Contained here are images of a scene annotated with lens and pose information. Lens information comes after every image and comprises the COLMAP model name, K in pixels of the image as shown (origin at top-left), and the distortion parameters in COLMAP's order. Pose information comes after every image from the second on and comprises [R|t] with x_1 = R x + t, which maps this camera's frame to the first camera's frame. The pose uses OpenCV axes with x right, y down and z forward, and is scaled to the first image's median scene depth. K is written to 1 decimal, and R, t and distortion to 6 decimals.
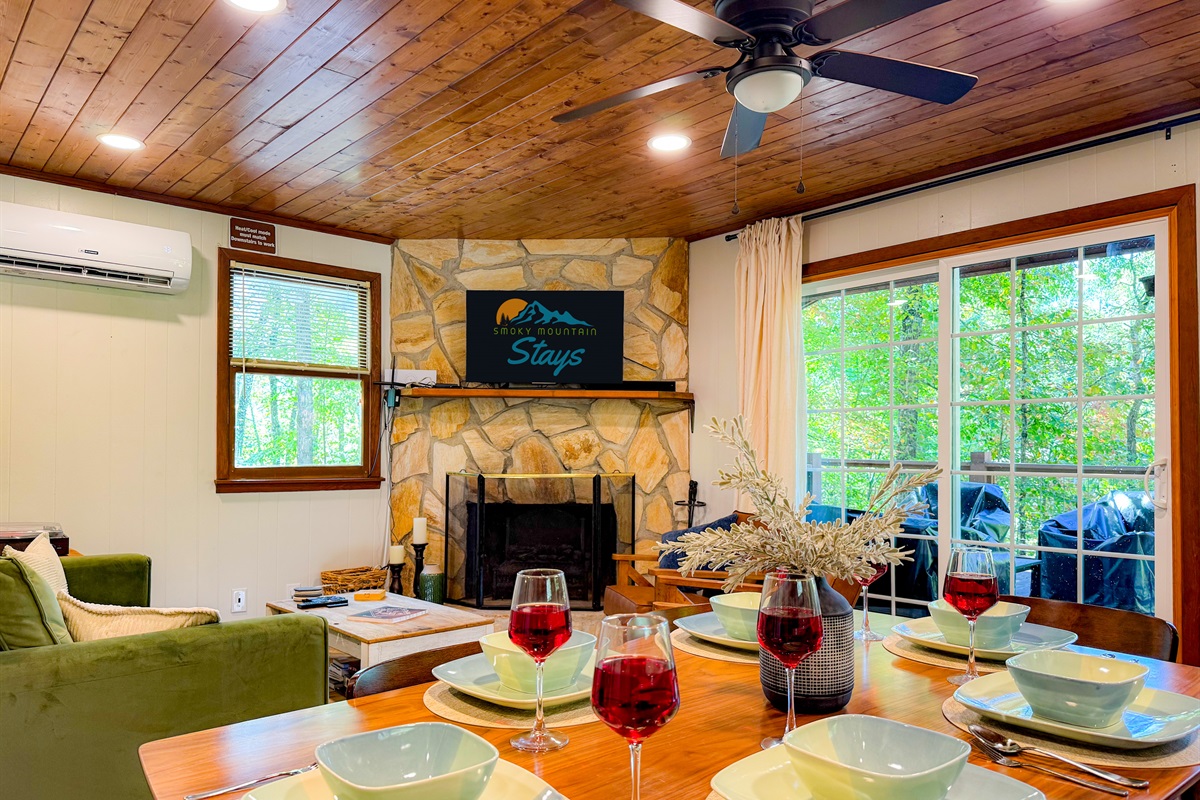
lens RADIAL K [[834.3, 0, 603.1], [0, 834.3, 429.6], [0, 0, 1]] dist [0.122142, -0.211997]
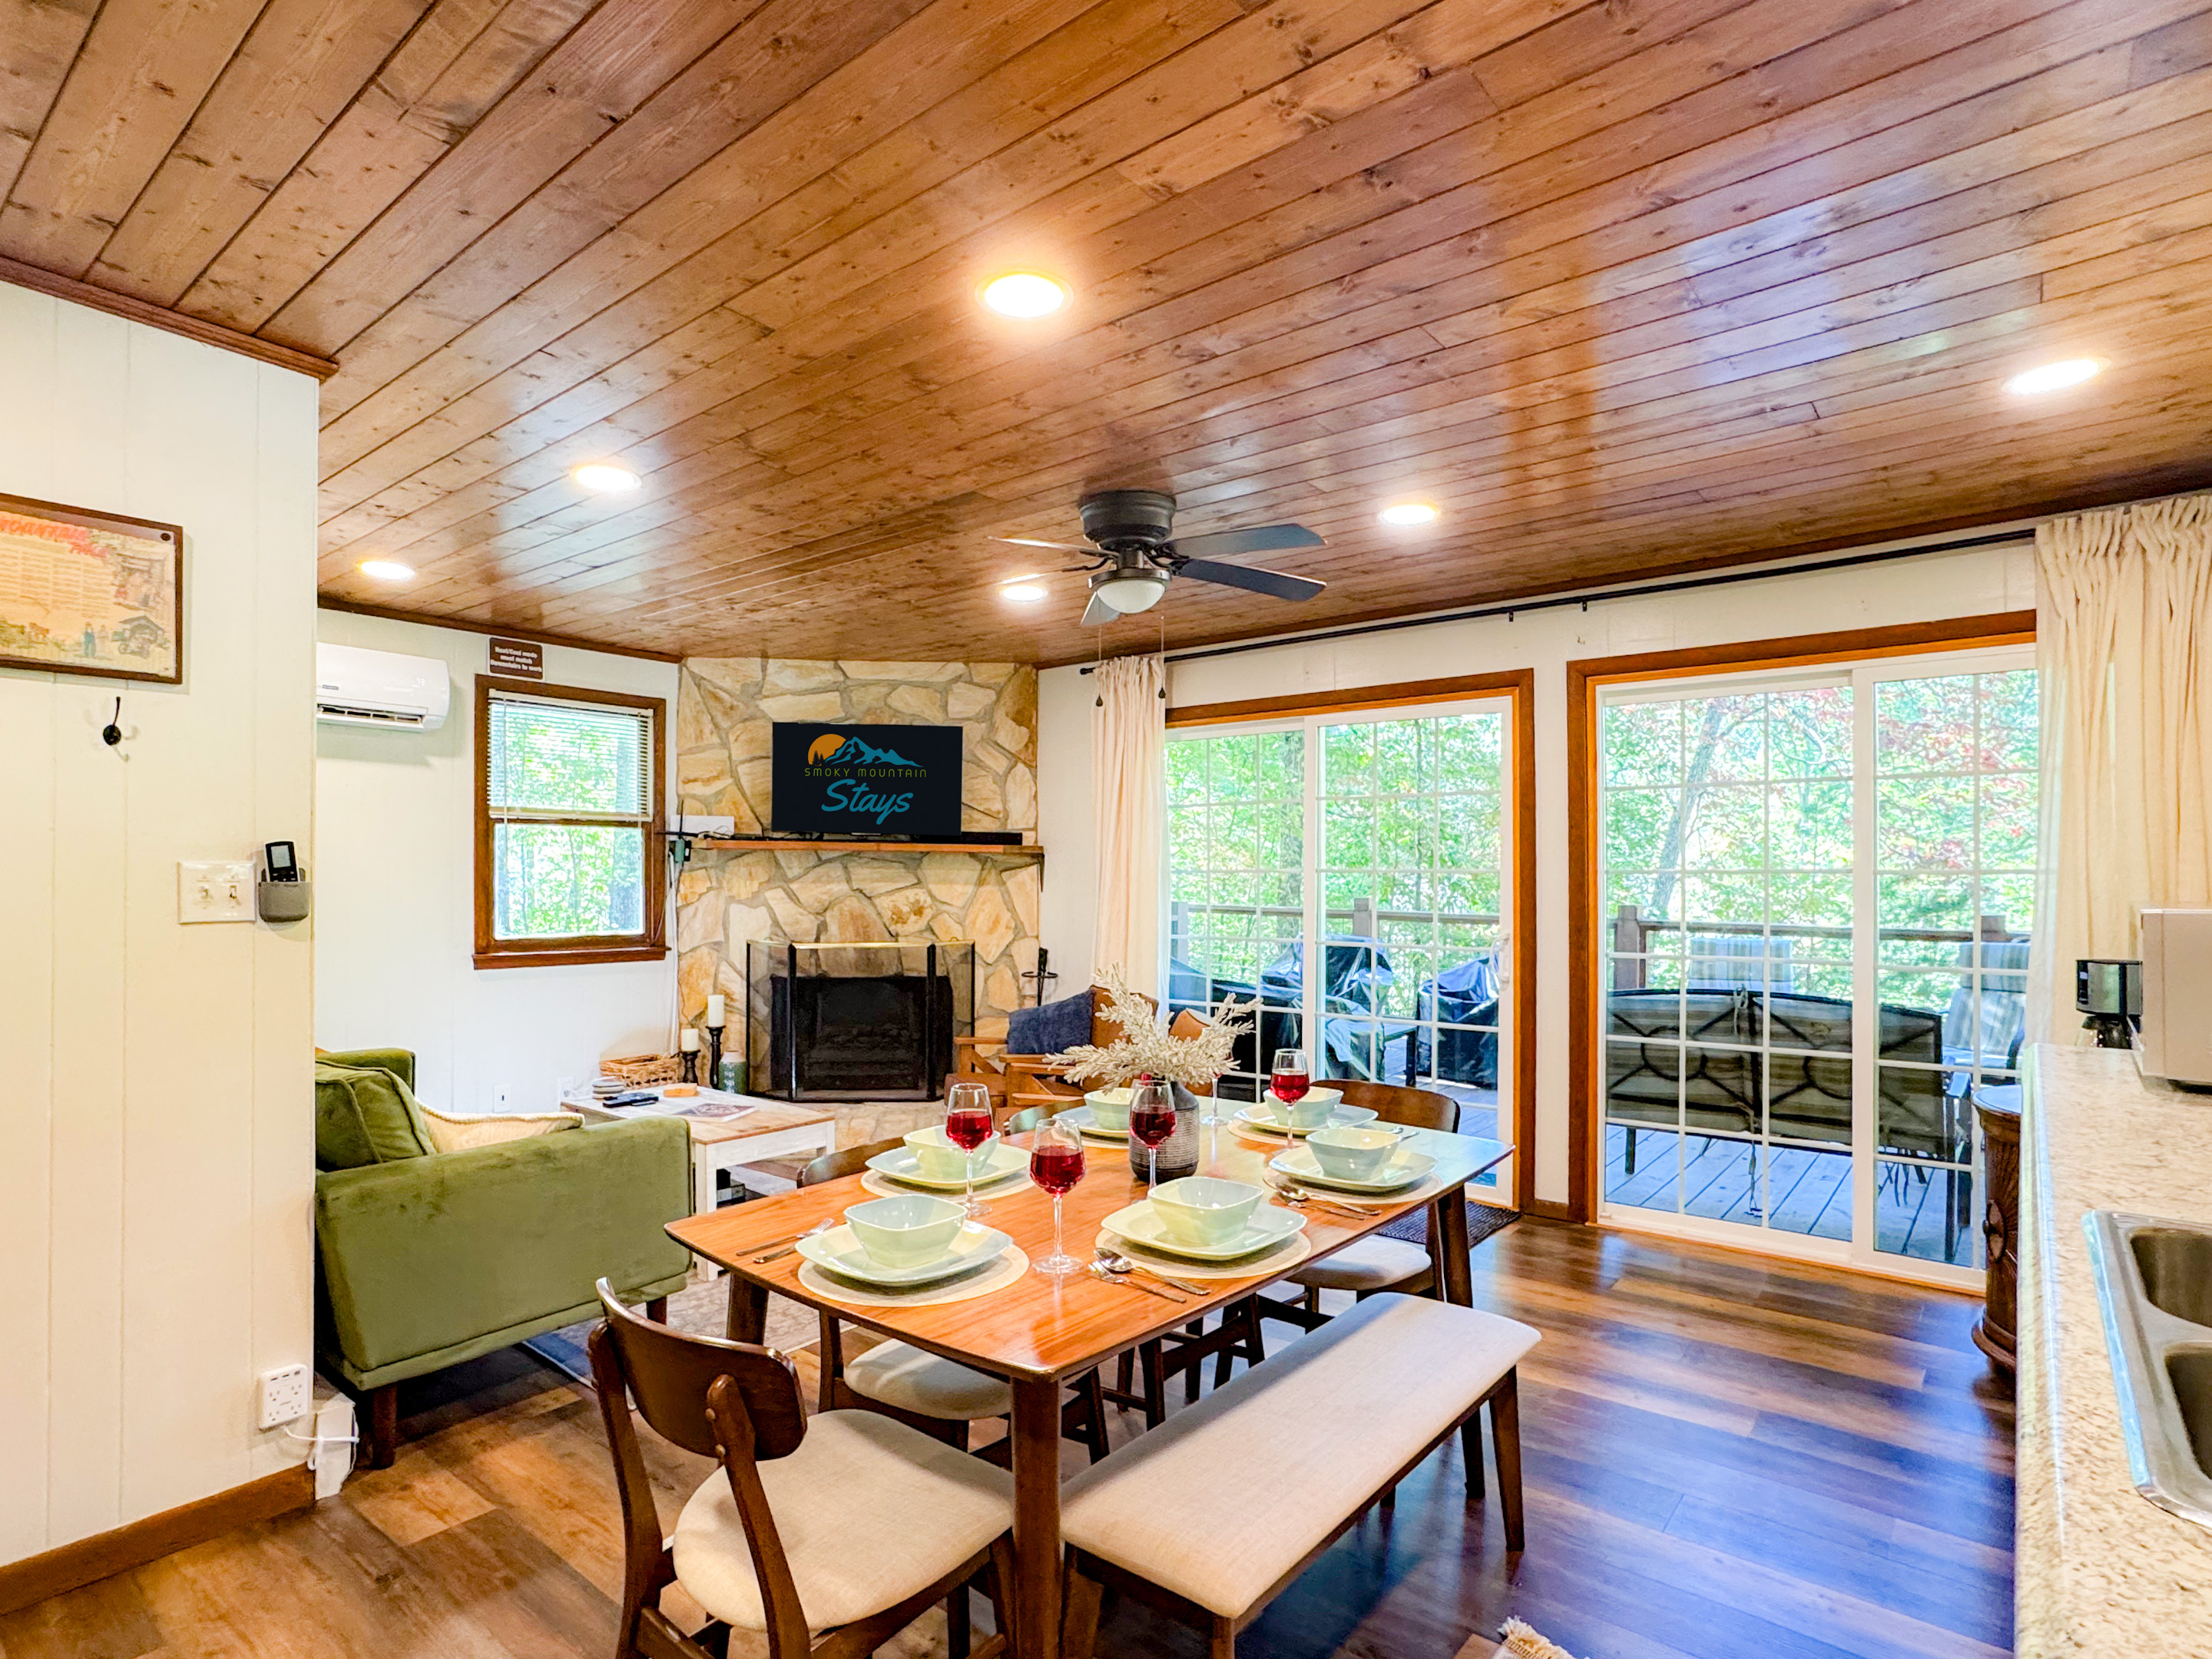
lens RADIAL K [[1150.5, 0, 1090.9], [0, 1150.5, 857.8], [0, 0, 1]] dist [-0.096599, 0.083208]
pose [[0.986198, 0.000295, 0.165570, -0.039135], [-0.002148, 0.999937, 0.011013, -0.044887], [-0.165557, -0.011217, 0.986136, -0.171789]]
